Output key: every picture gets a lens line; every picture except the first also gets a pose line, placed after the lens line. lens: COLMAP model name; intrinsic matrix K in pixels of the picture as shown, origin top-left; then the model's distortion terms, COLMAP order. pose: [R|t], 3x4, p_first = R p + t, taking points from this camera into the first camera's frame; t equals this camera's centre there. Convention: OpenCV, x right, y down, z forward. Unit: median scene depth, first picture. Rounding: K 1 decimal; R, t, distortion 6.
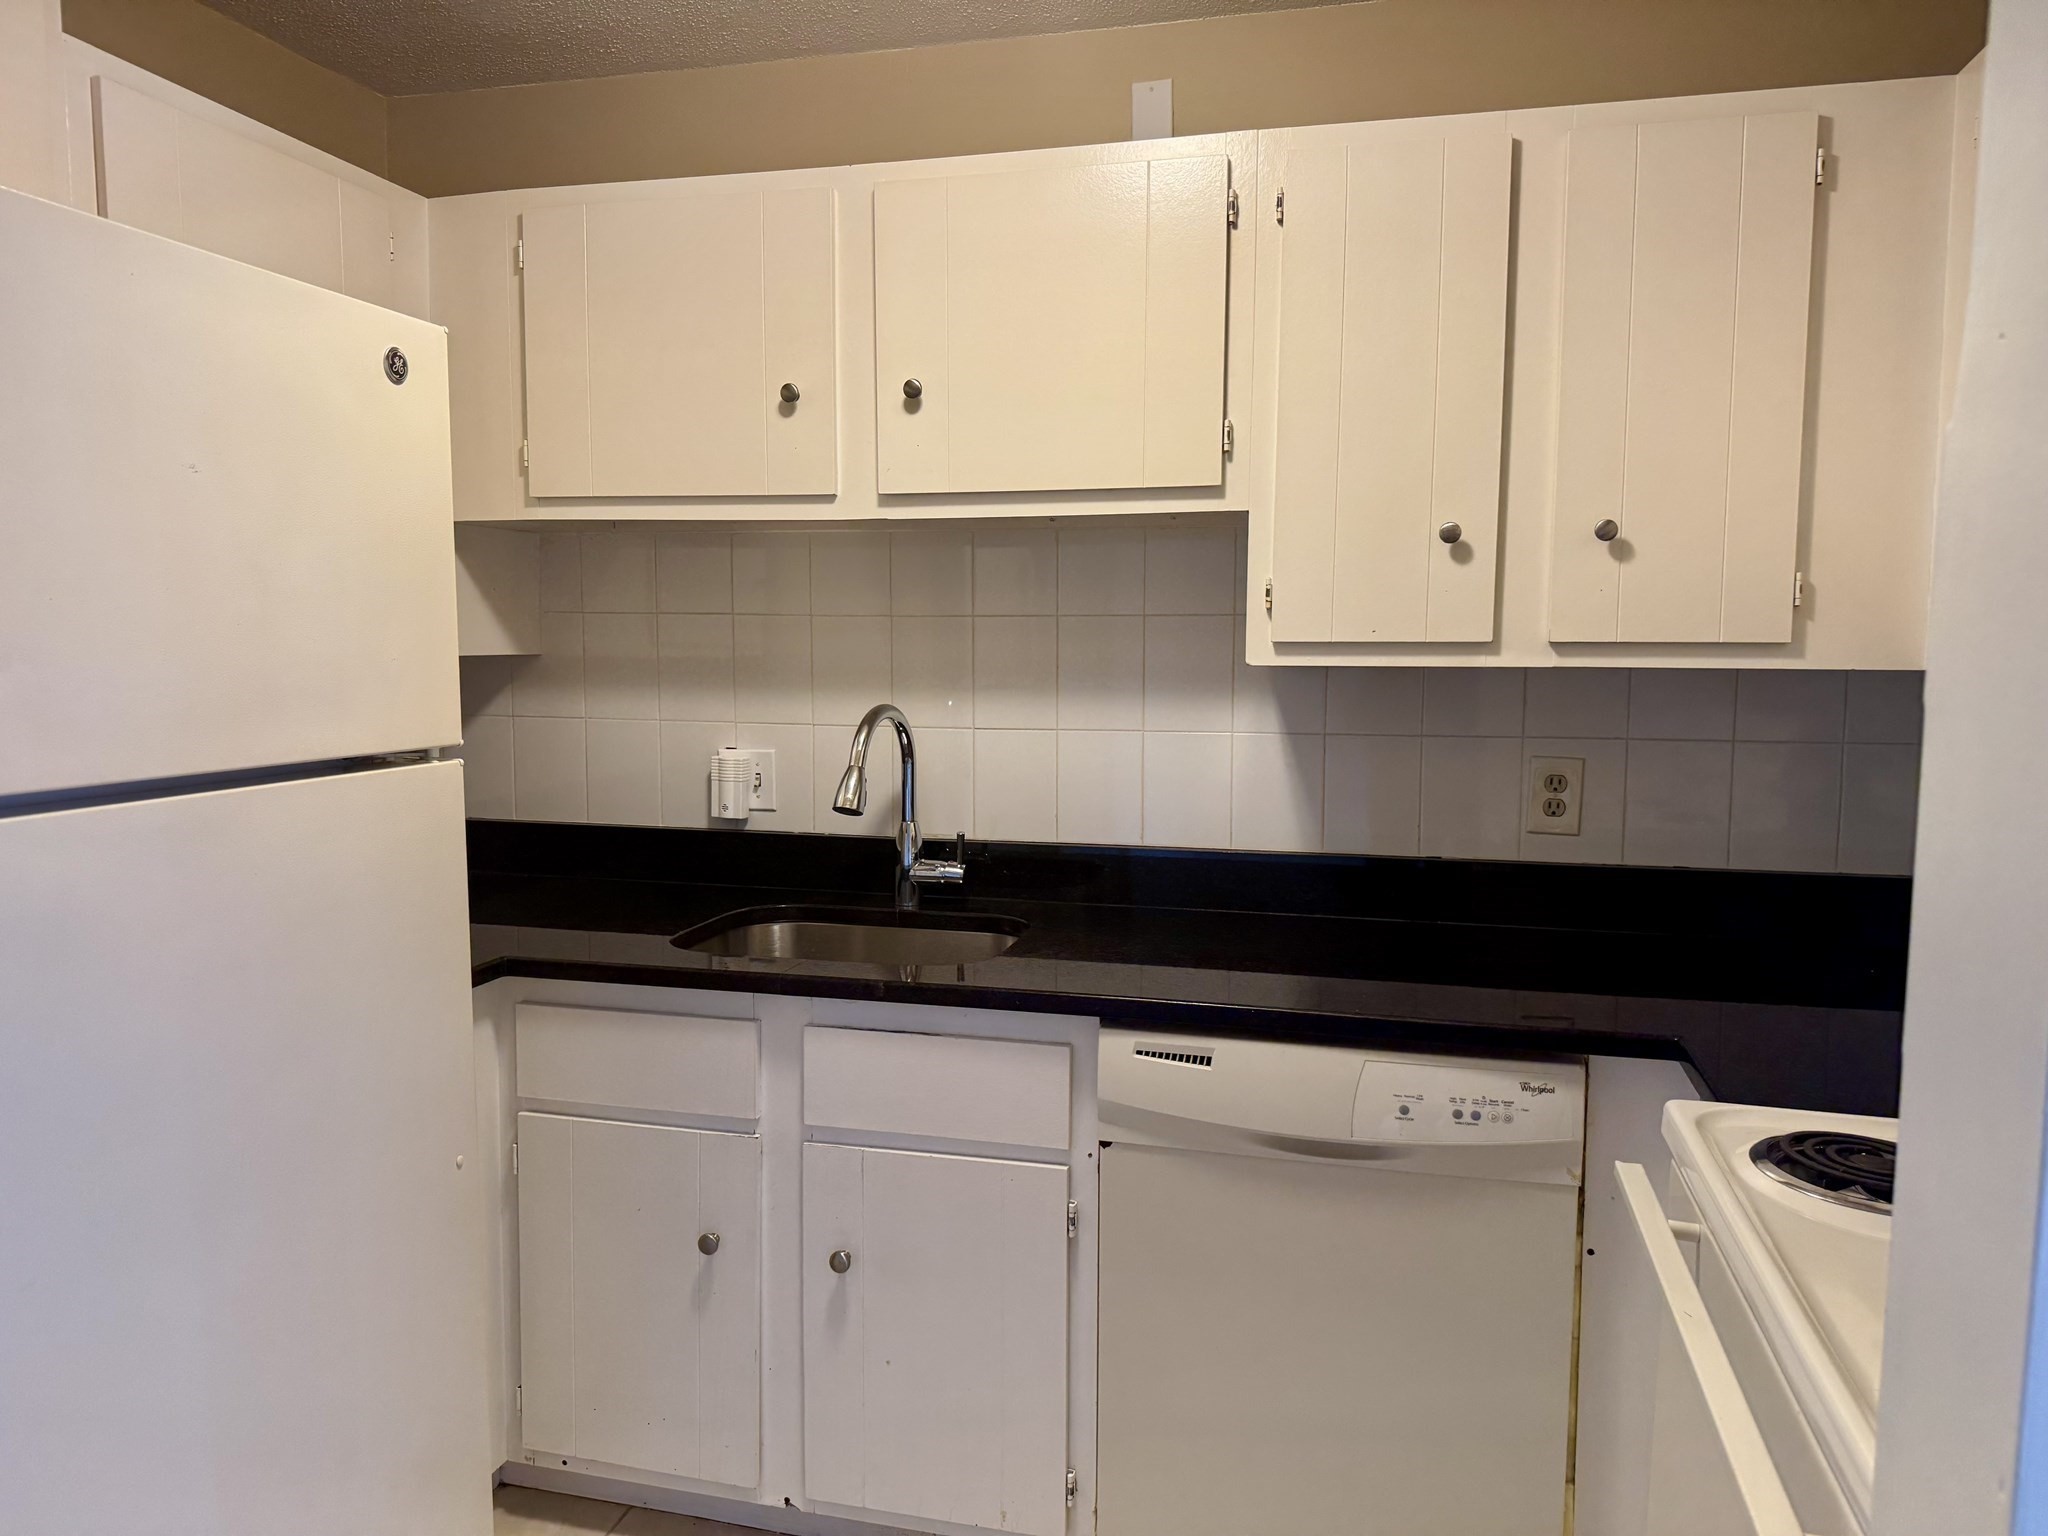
lens RADIAL K [[1428.9, 0, 1024.0], [0, 1428.9, 768.0], [0, 0, 1]] dist [0.189218, -0.354572]
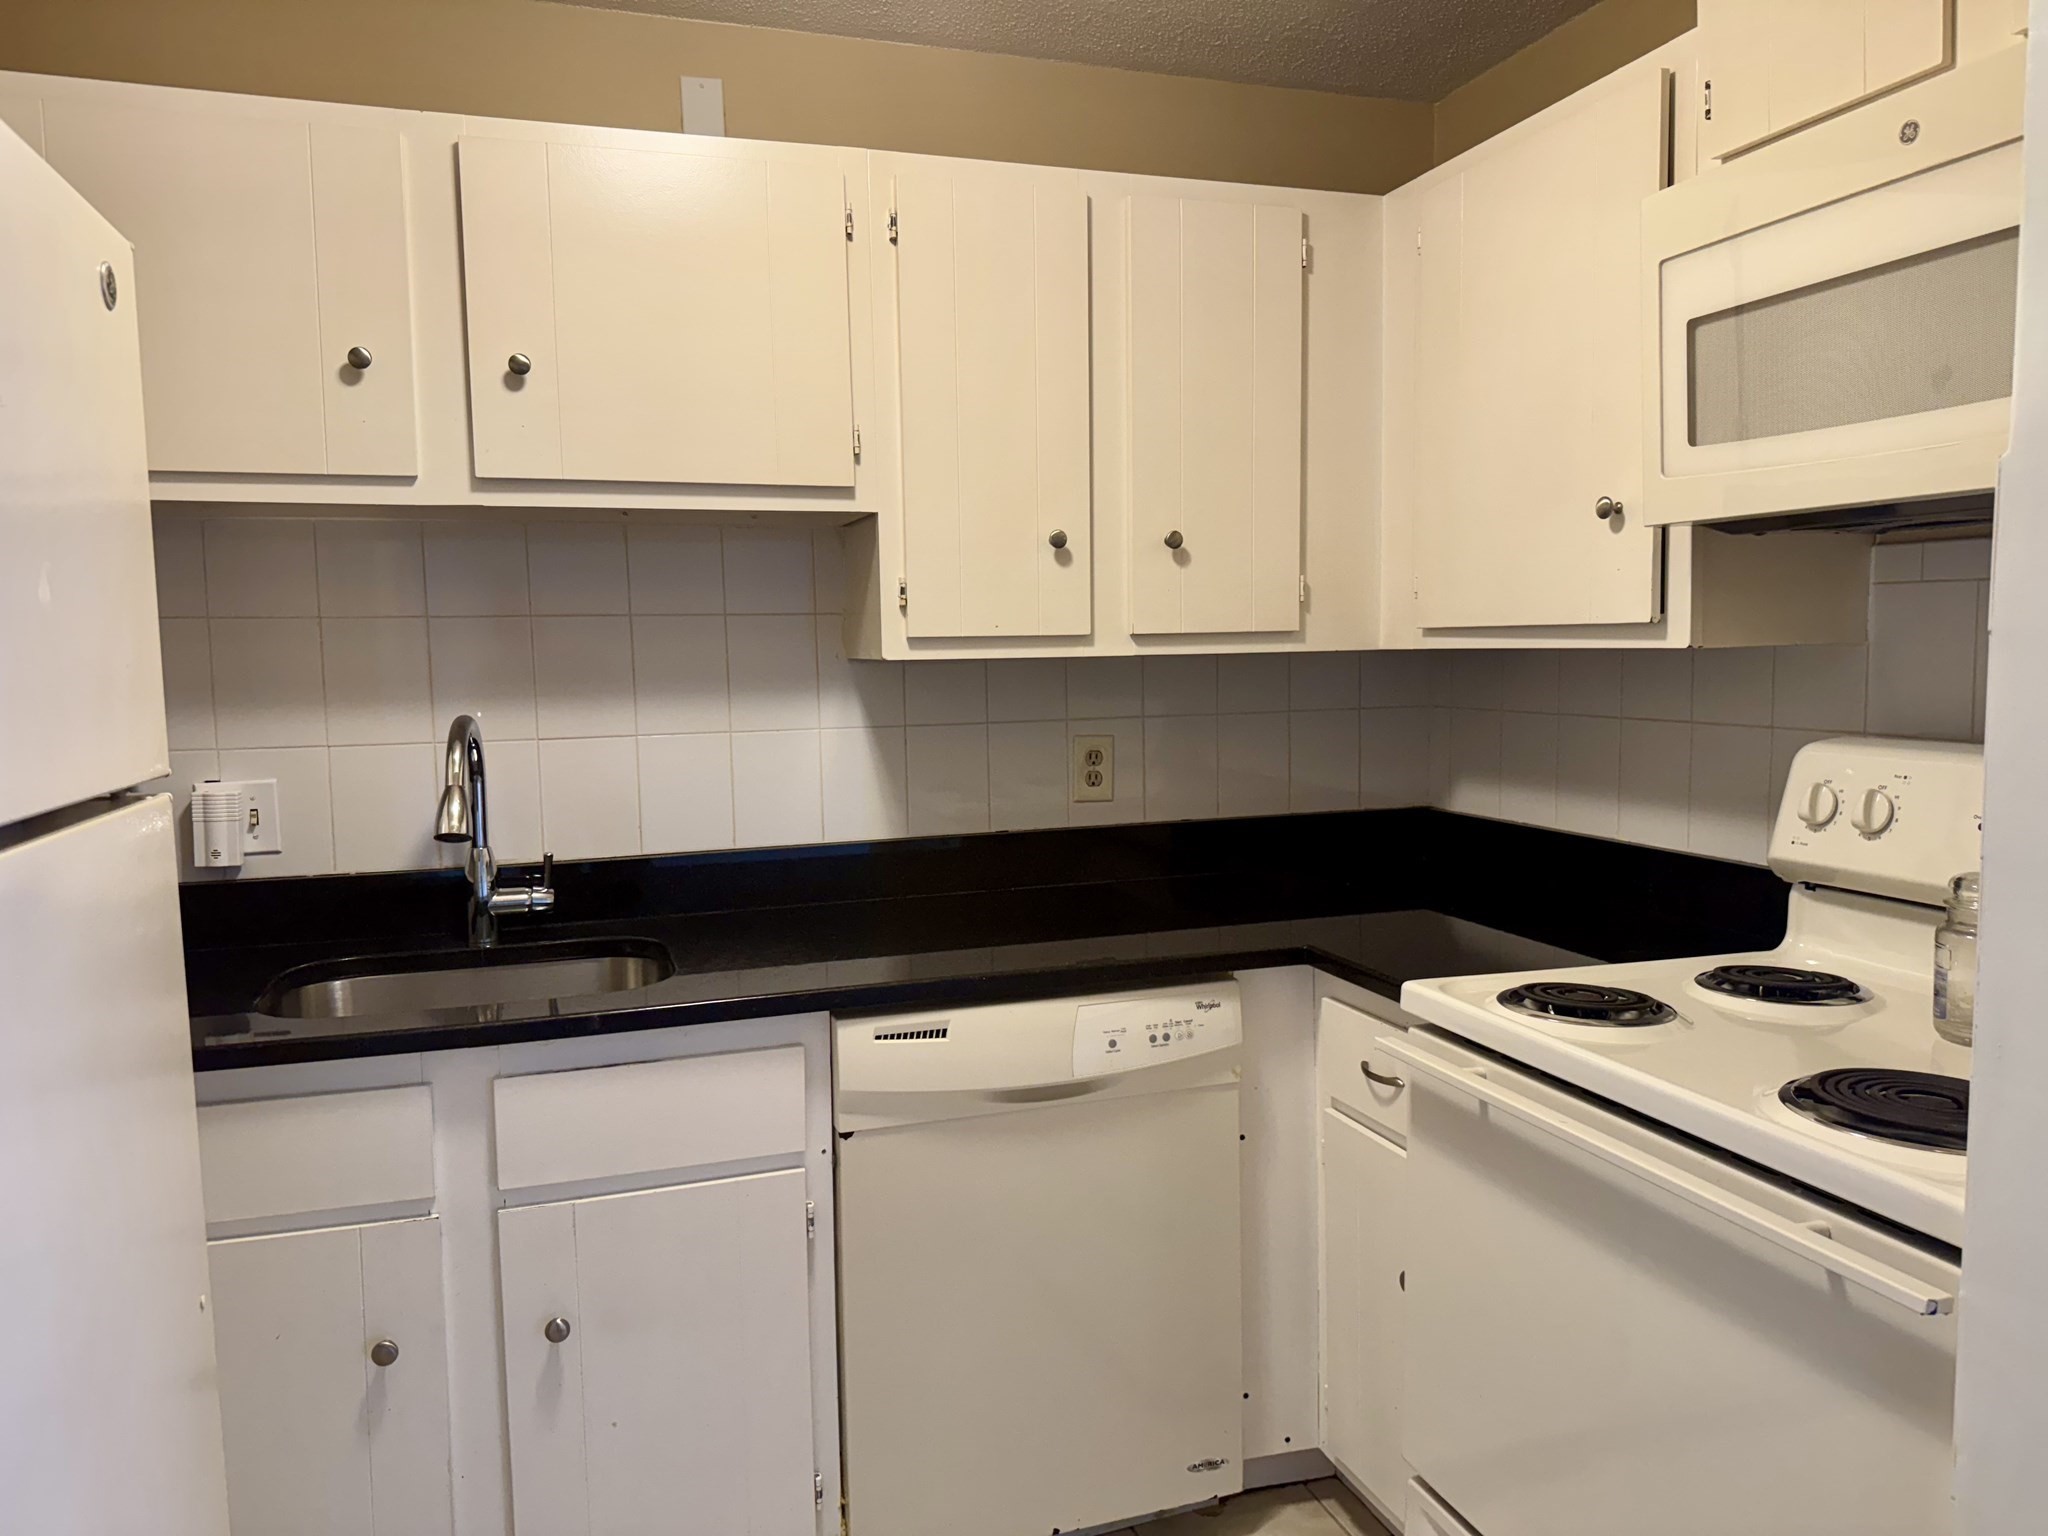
lens RADIAL K [[1428.9, 0, 1024.0], [0, 1428.9, 768.0], [0, 0, 1]] dist [0.189218, -0.354572]
pose [[0.845088, -0.065157, 0.530642, -0.328492], [0.070466, 0.997461, 0.010255, 0.003316], [-0.529963, 0.028726, 0.847534, 0.066777]]
